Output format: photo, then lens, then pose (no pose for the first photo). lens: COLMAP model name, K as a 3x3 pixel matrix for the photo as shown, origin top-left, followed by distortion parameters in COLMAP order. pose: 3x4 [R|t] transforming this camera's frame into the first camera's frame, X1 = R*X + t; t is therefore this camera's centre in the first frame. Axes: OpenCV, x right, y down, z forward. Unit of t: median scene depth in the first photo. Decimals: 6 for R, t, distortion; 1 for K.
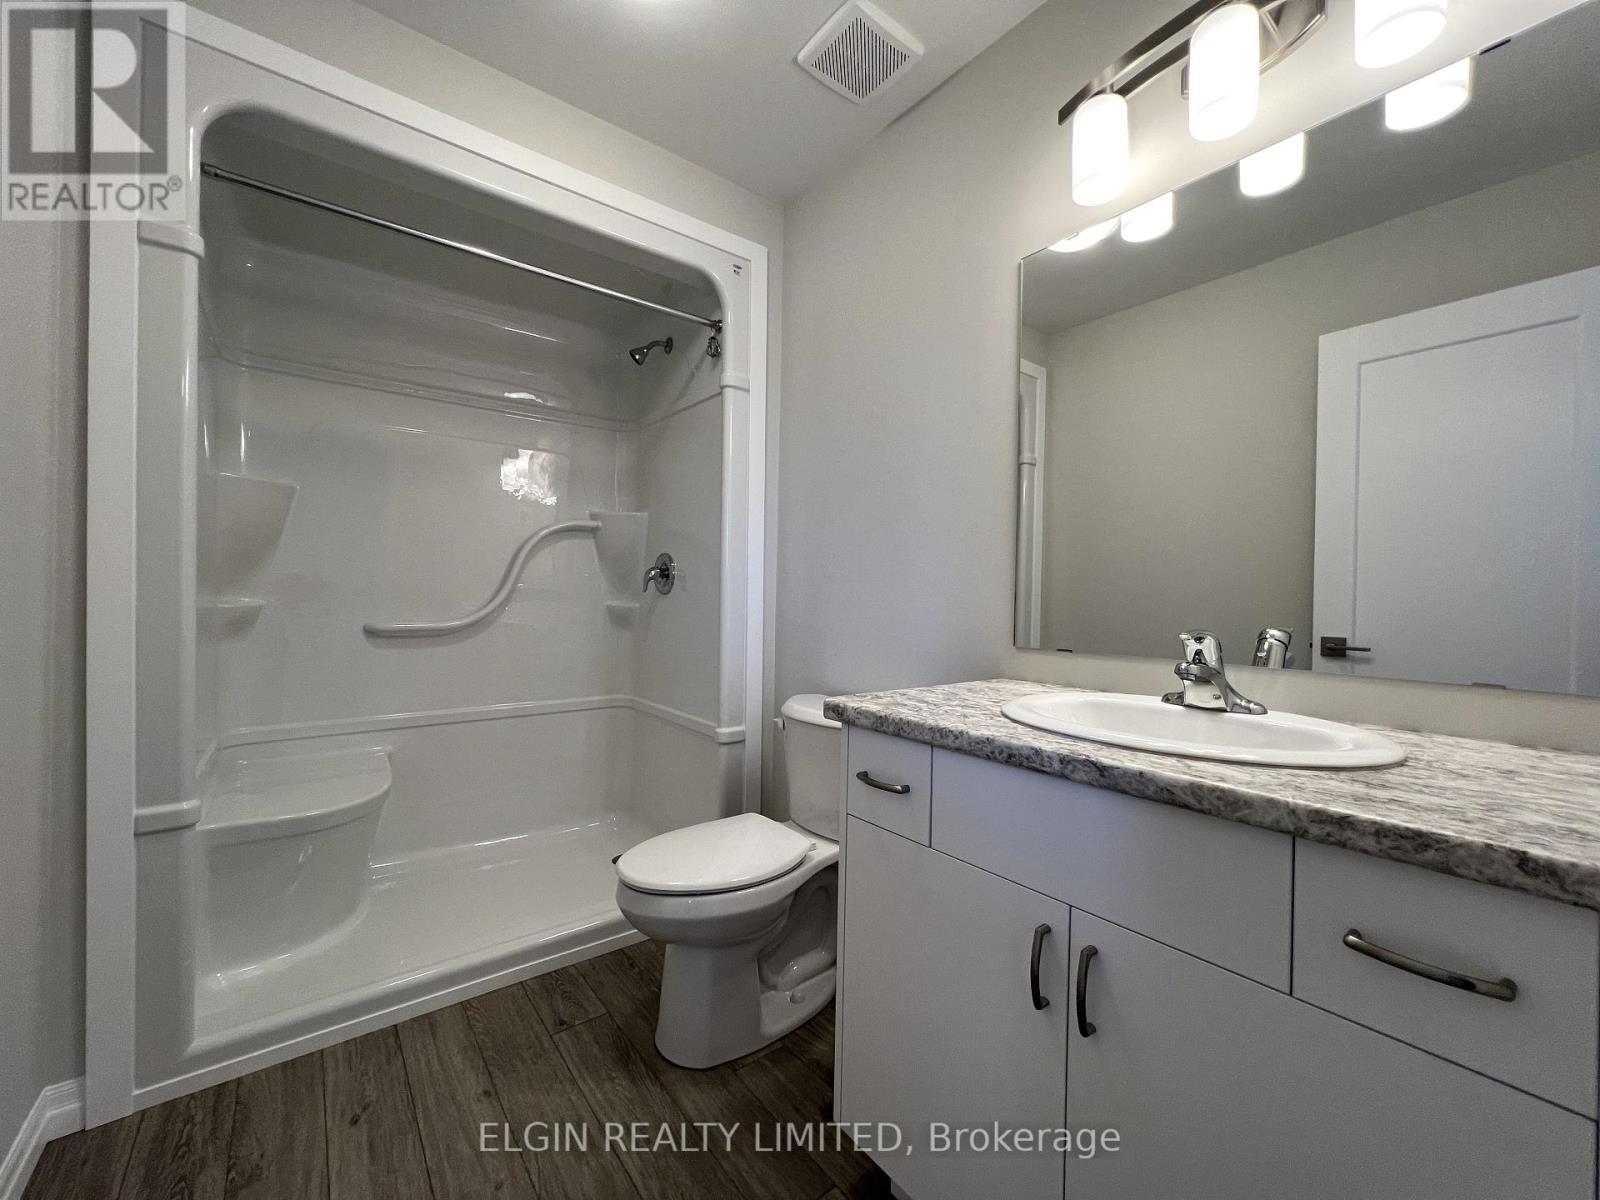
lens RADIAL K [[636.7, 0, 800.6], [0, 636.7, 603.4], [0, 0, 1]] dist [0.003125, -0.000037]
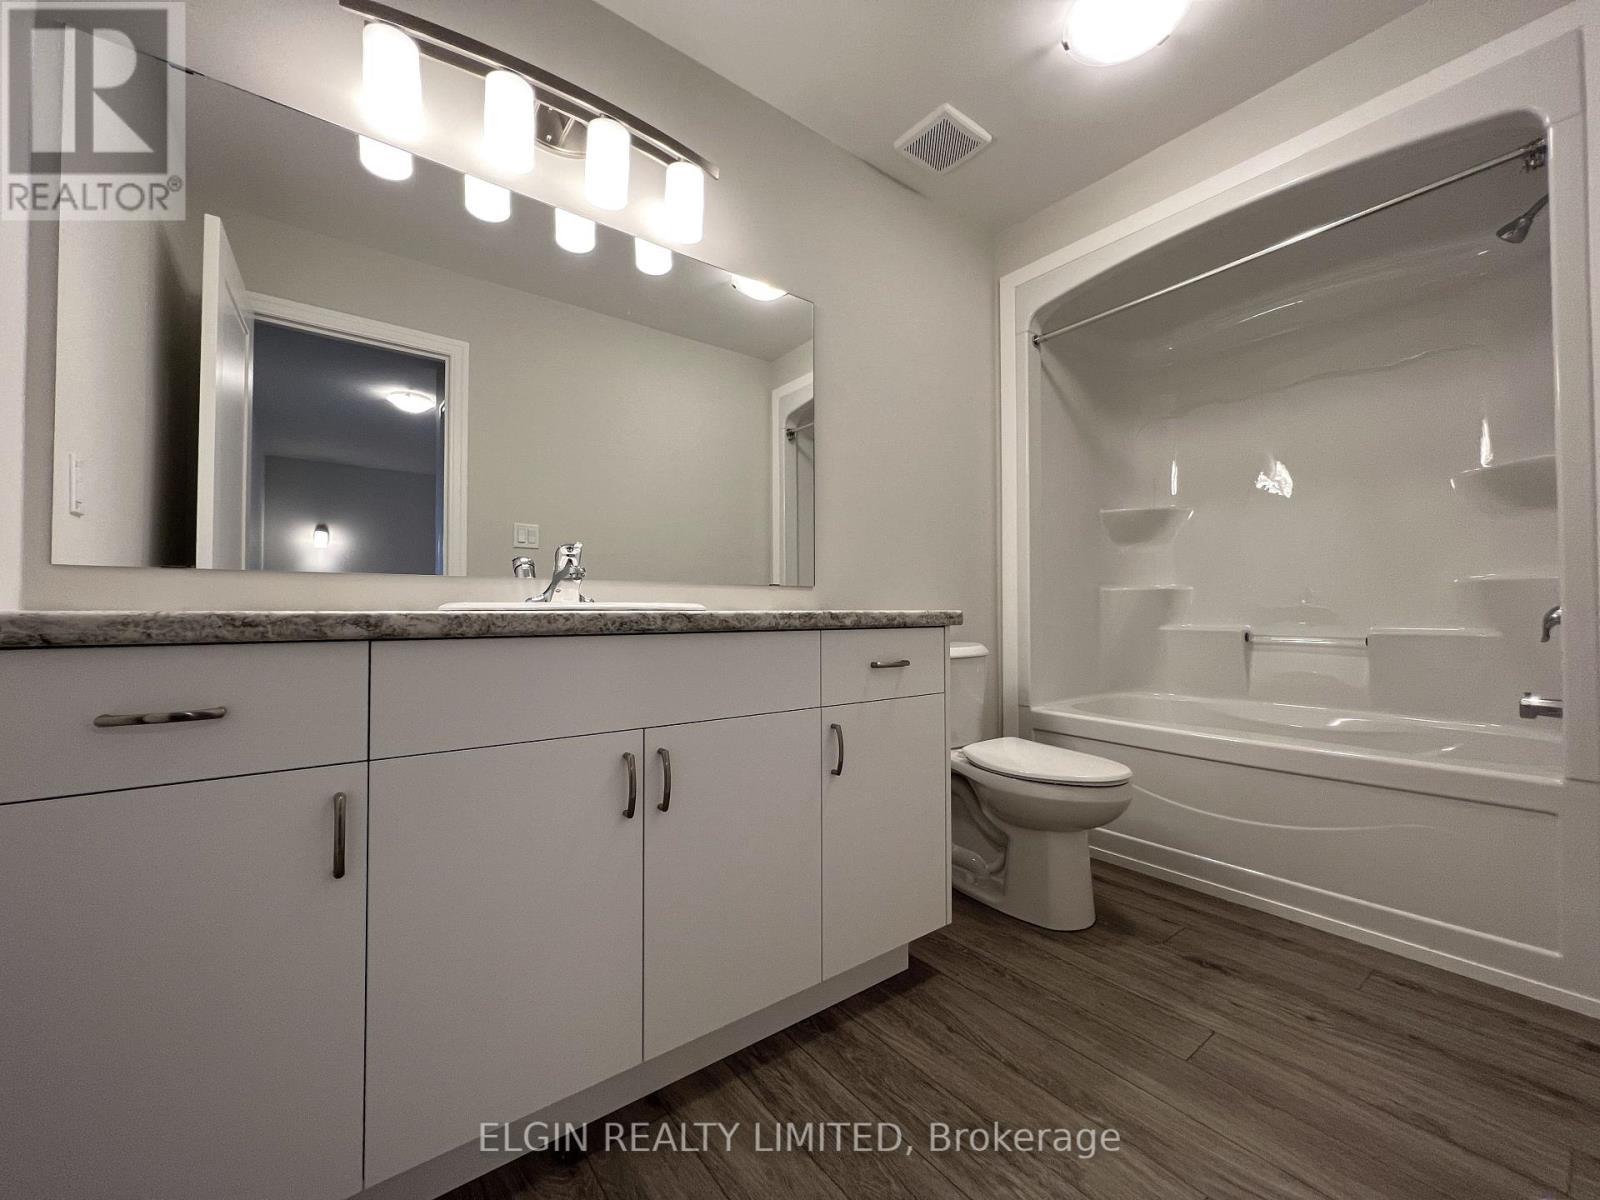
lens RADIAL K [[636.7, 0, 800.8], [0, 636.7, 598.2], [0, 0, 1]] dist [0.003125, -0.000037]
pose [[-0.000806, -0.003405, 0.999994, -0.897692], [0.003608, 0.999988, 0.003408, 0.183439], [-0.999993, 0.003611, -0.000793, 0.644597]]
